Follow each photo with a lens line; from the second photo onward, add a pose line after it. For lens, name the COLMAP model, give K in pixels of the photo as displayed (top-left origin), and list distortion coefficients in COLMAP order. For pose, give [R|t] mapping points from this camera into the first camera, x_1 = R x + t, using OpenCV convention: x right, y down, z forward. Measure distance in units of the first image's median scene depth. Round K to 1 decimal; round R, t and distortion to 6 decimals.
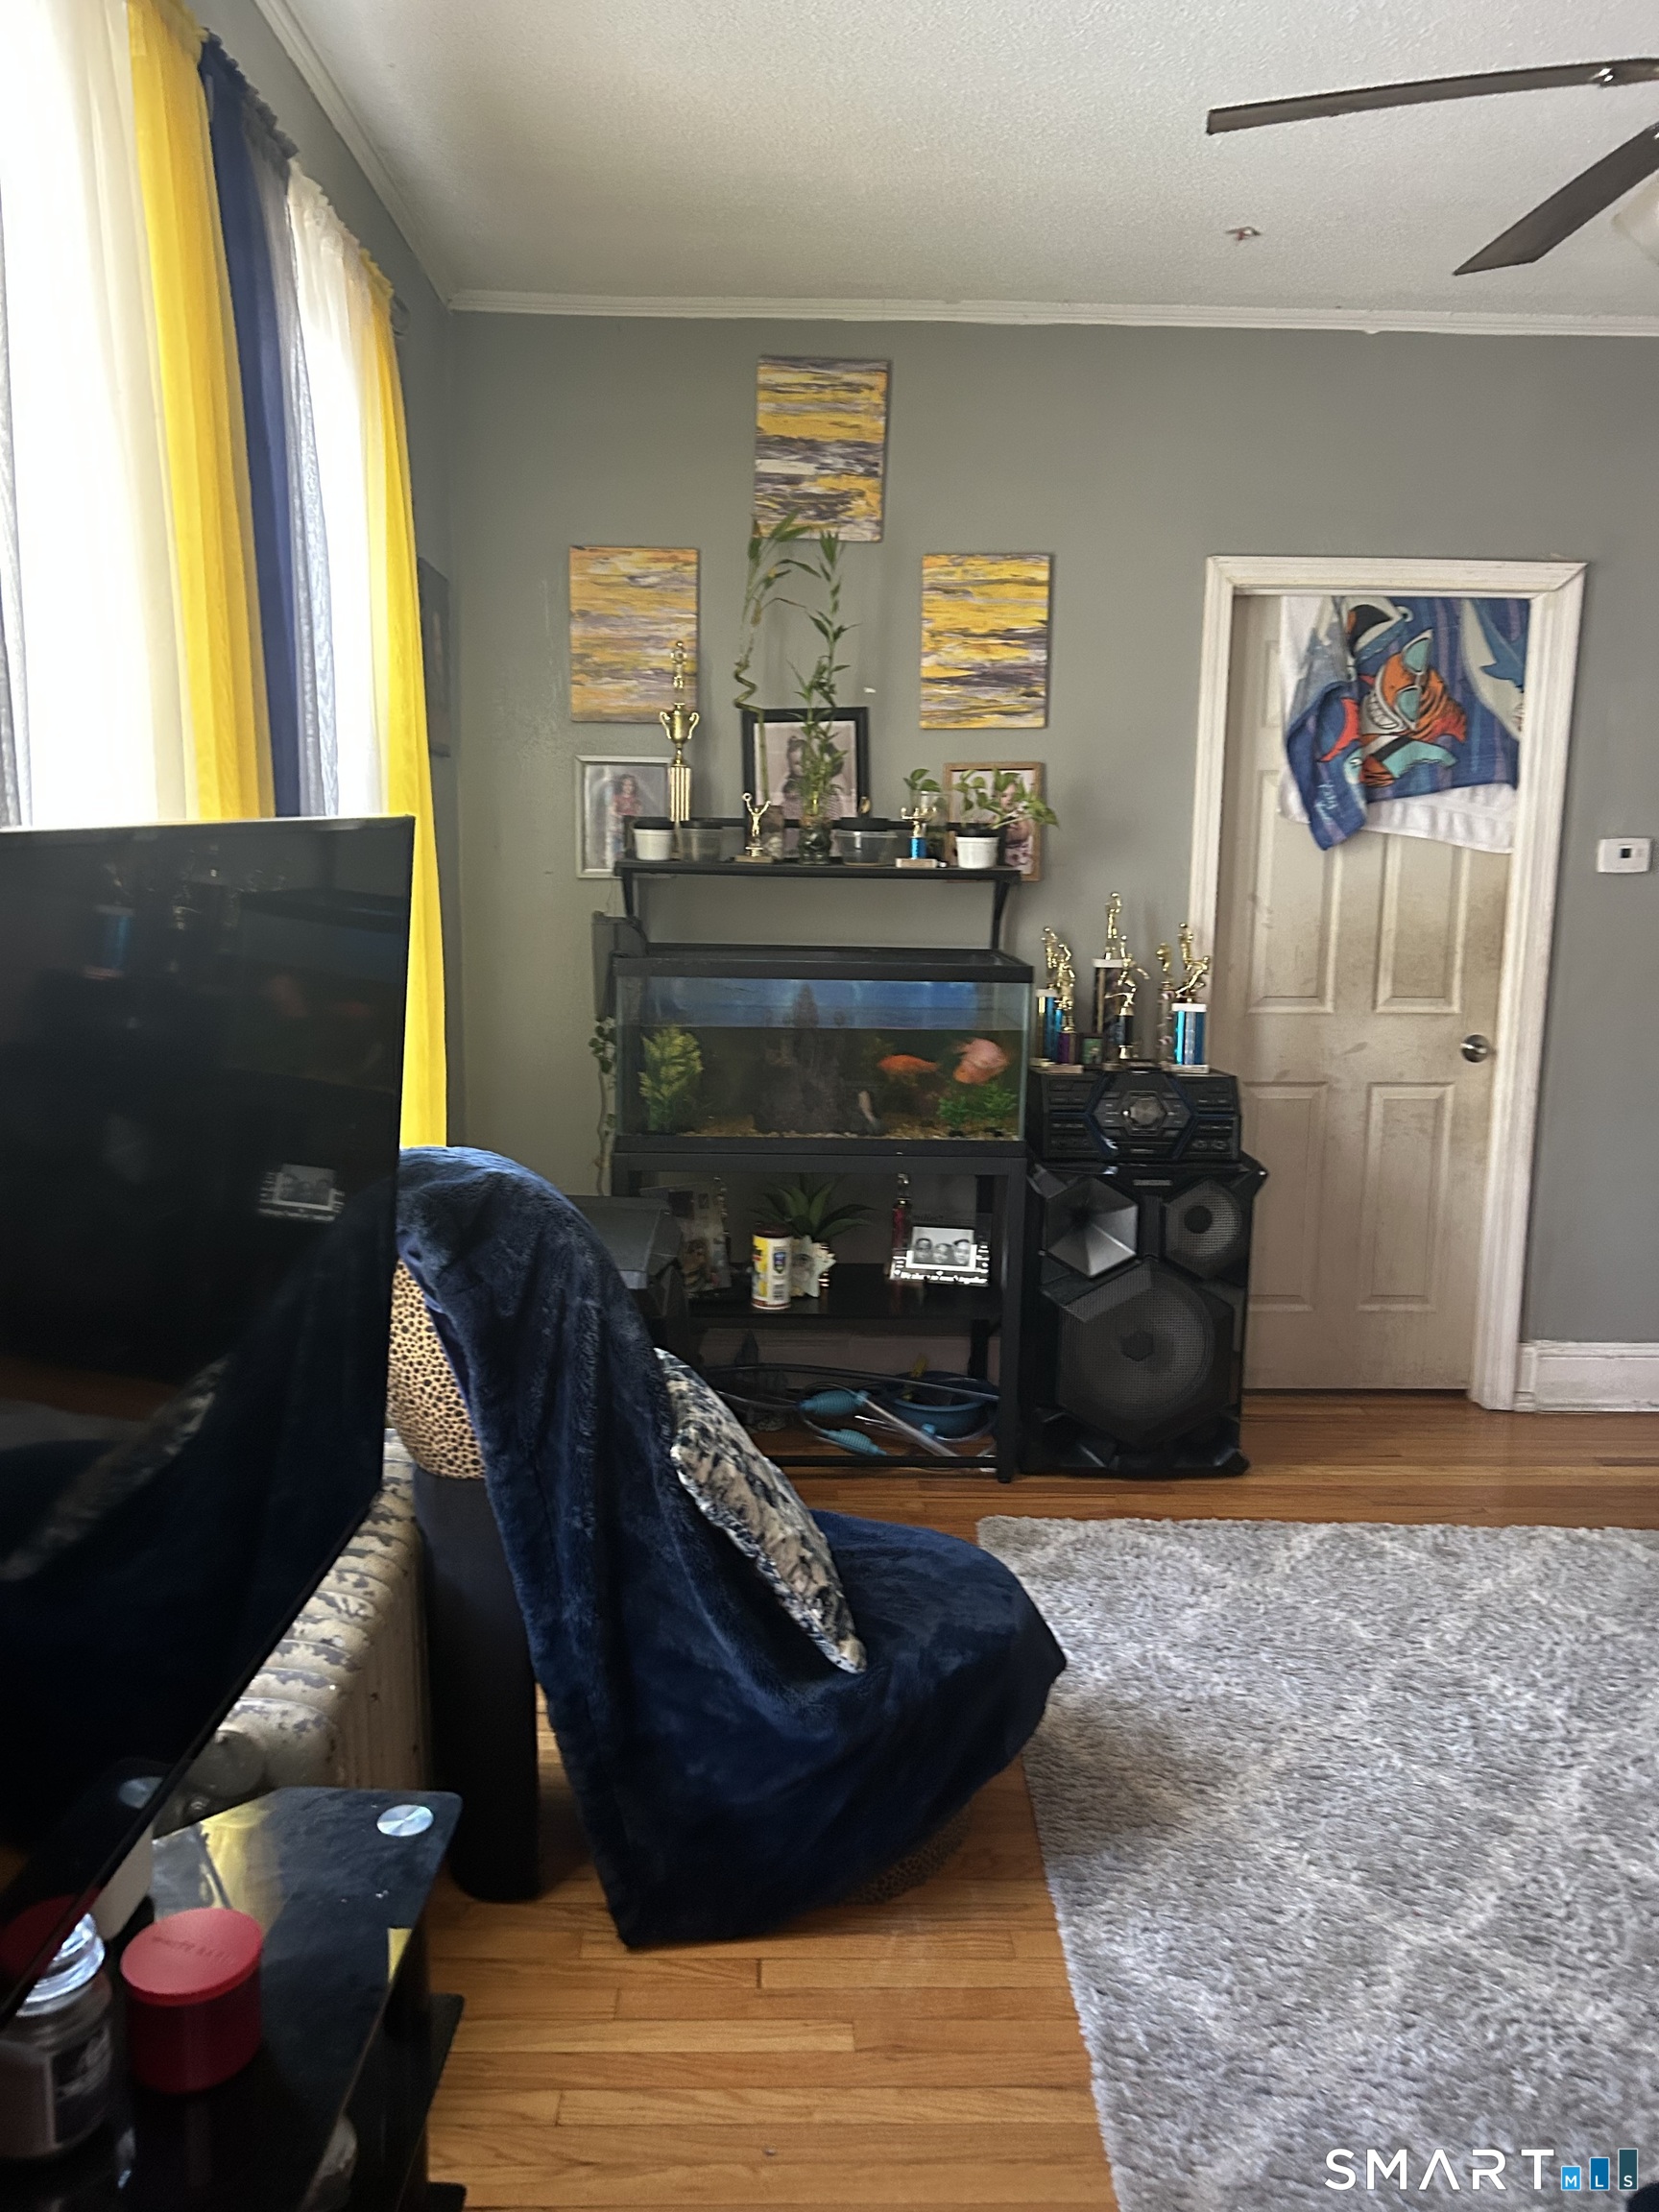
lens RADIAL K [[1662.5, 0, 820.1], [0, 1662.5, 1115.7], [0, 0, 1]] dist [0.060296, -0.064014]
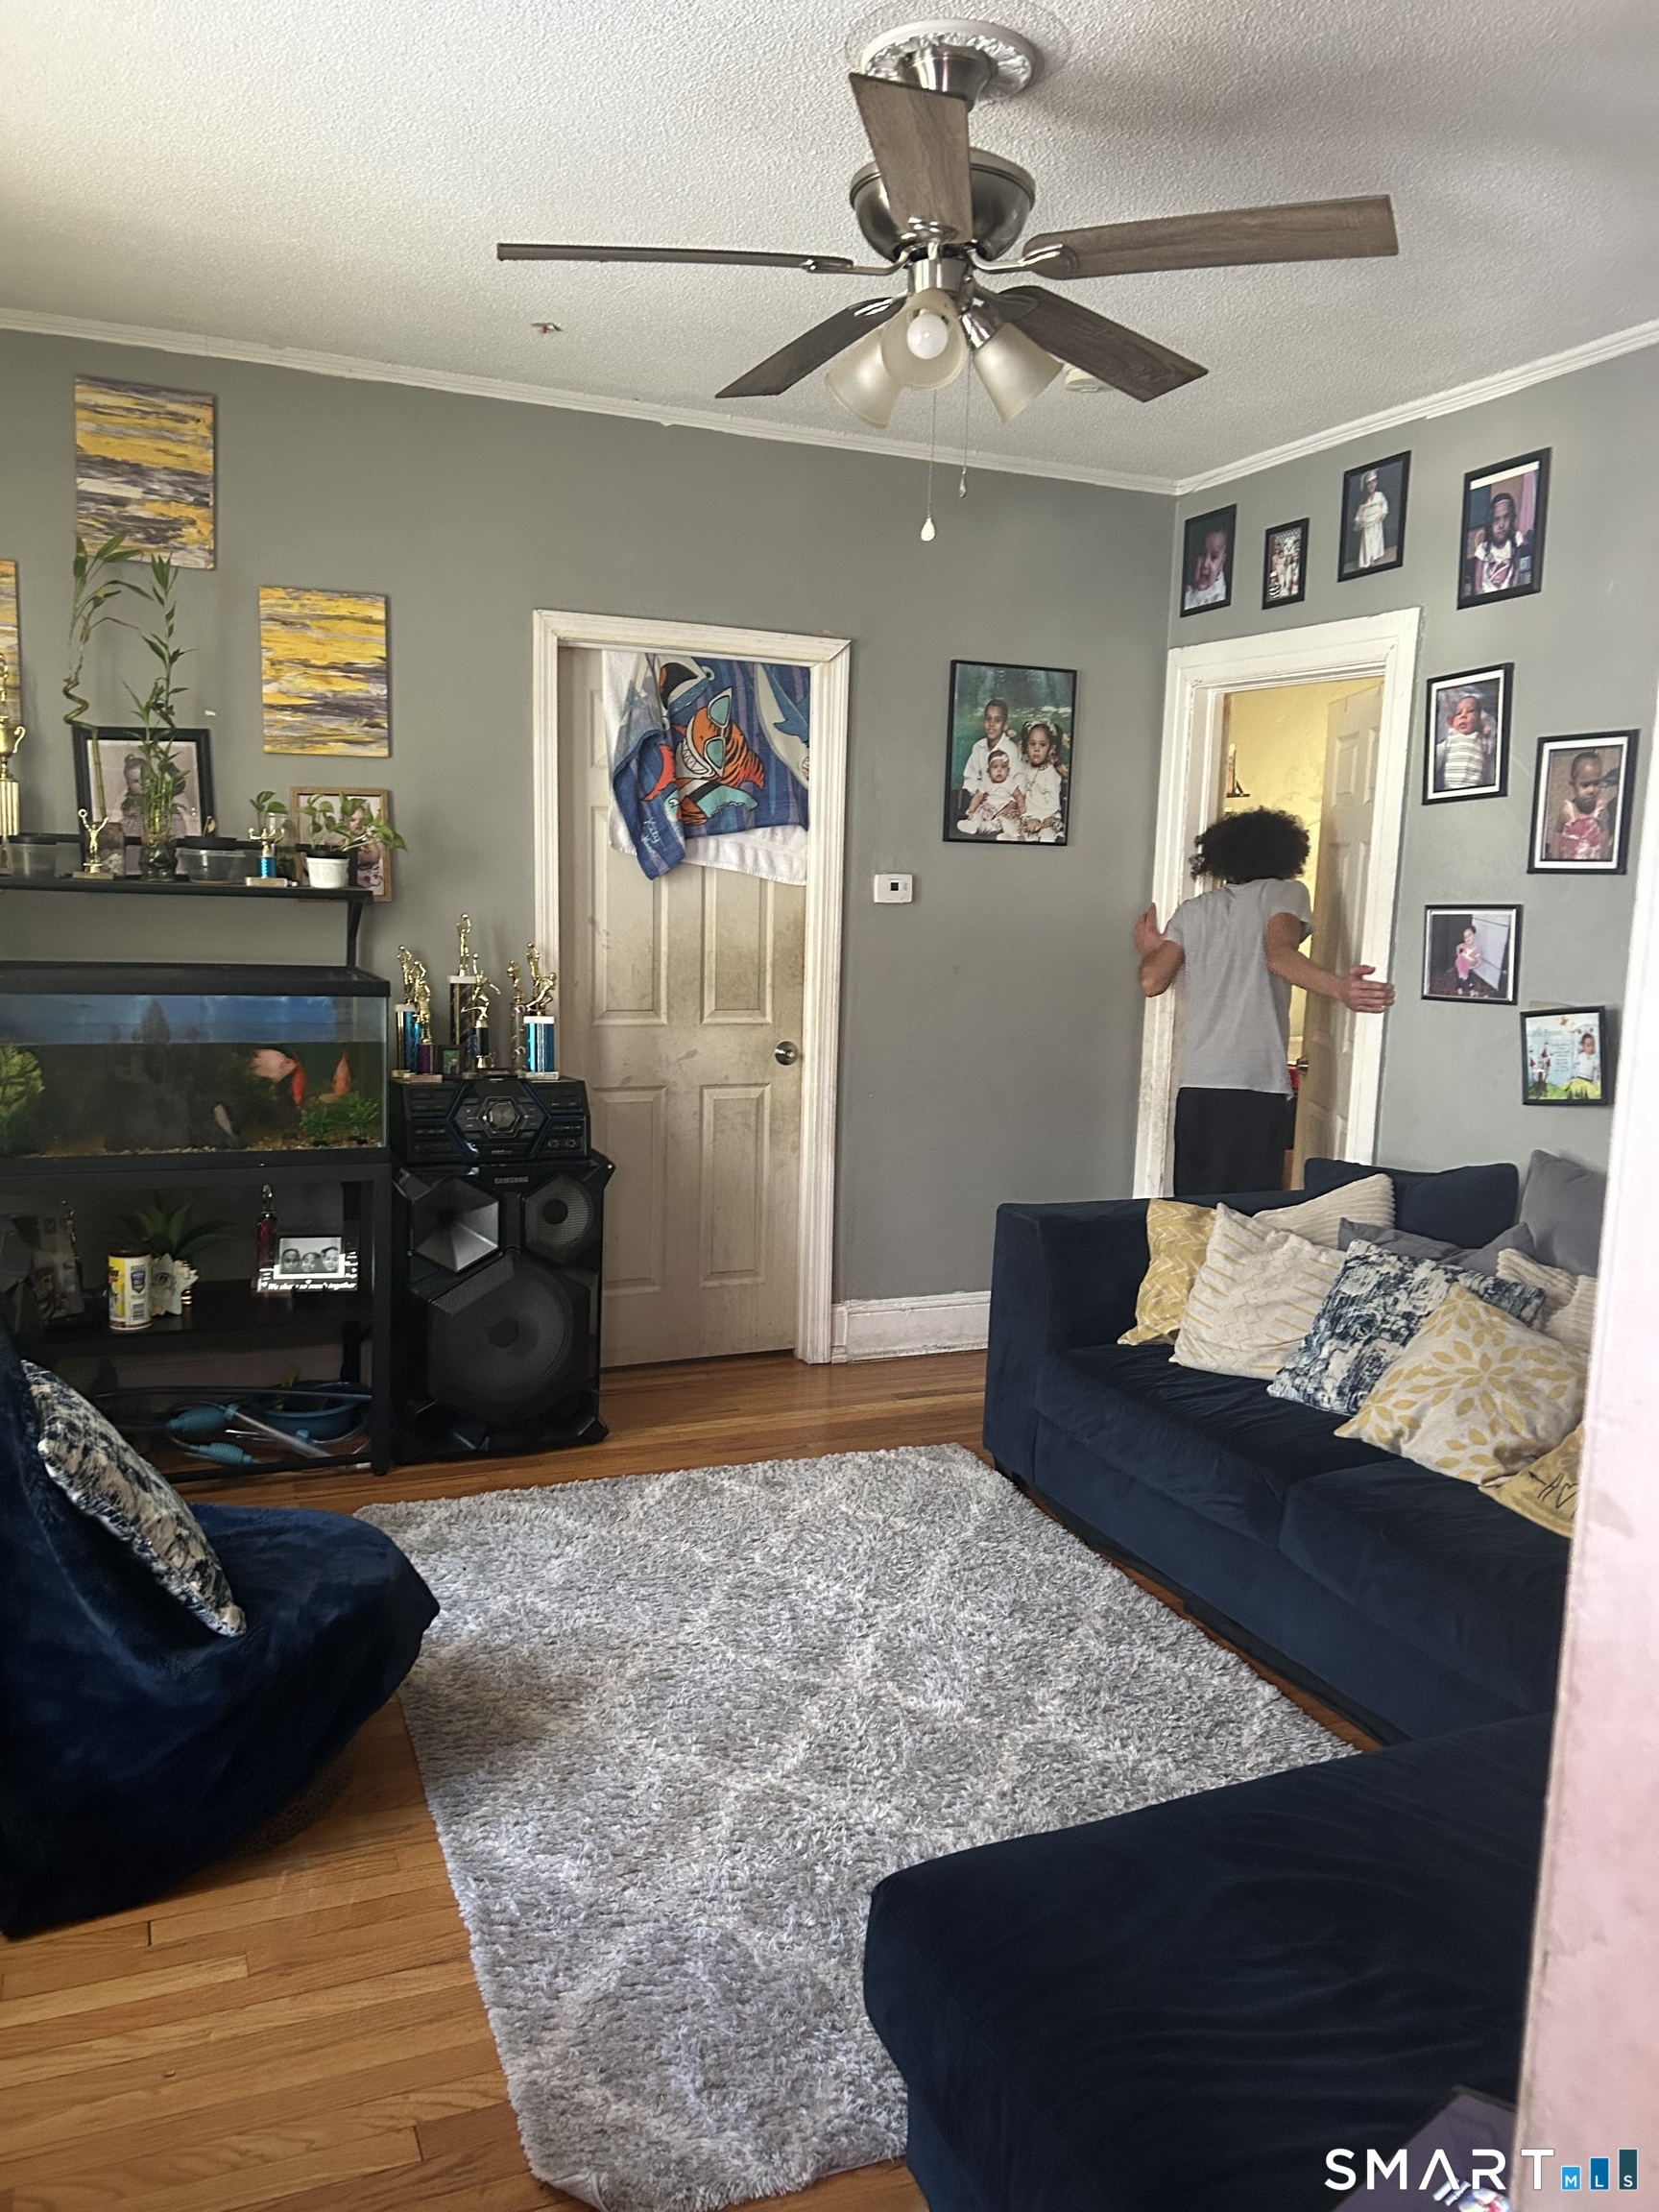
lens RADIAL K [[1662.5, 0, 829.6], [0, 1662.5, 1118.5], [0, 0, 1]] dist [0.060296, -0.064014]
pose [[0.929211, -0.038774, 0.367511, -0.005451], [0.044202, 0.999002, -0.006362, 0.017458], [-0.366898, 0.022156, 0.929997, -0.095261]]
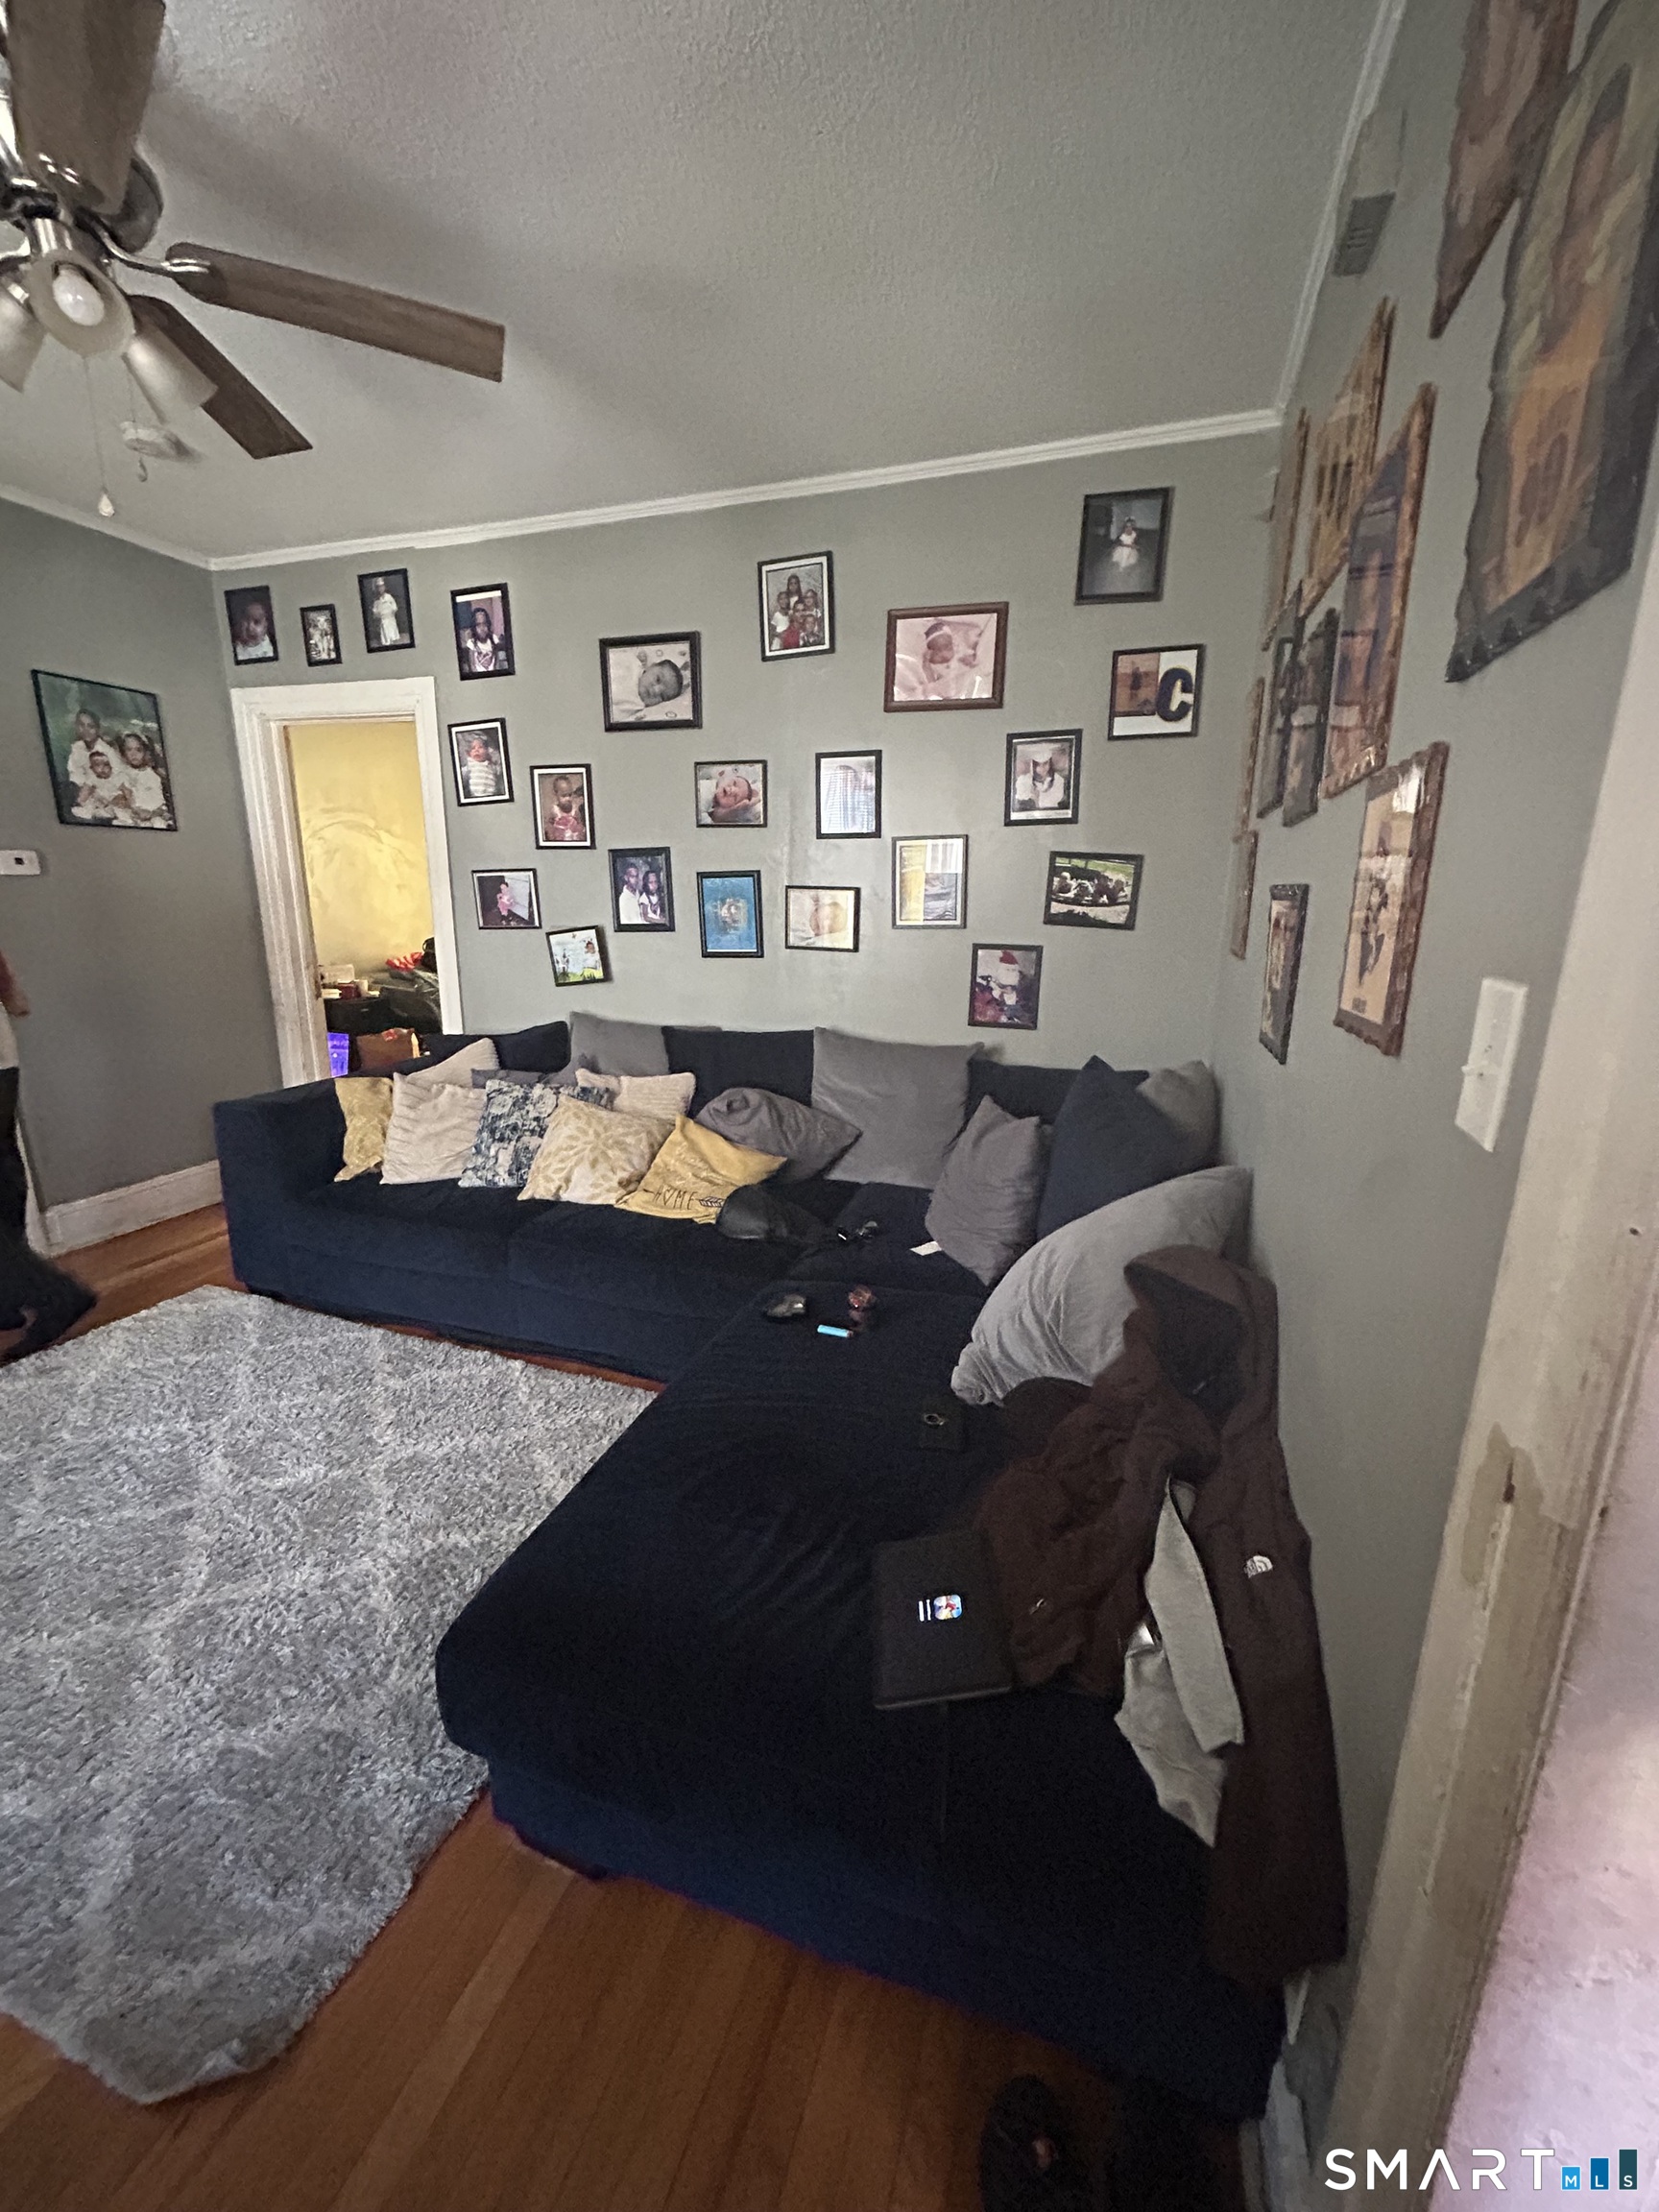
lens RADIAL K [[891.0, 0, 837.8], [0, 891.0, 1103.7], [0, 0, 1]] dist [-0.000941, 0.000378]
pose [[0.345339, -0.229253, 0.910046, -0.020157], [0.151241, 0.970624, 0.187121, 0.009144], [-0.926211, 0.073016, 0.369866, 0.116781]]
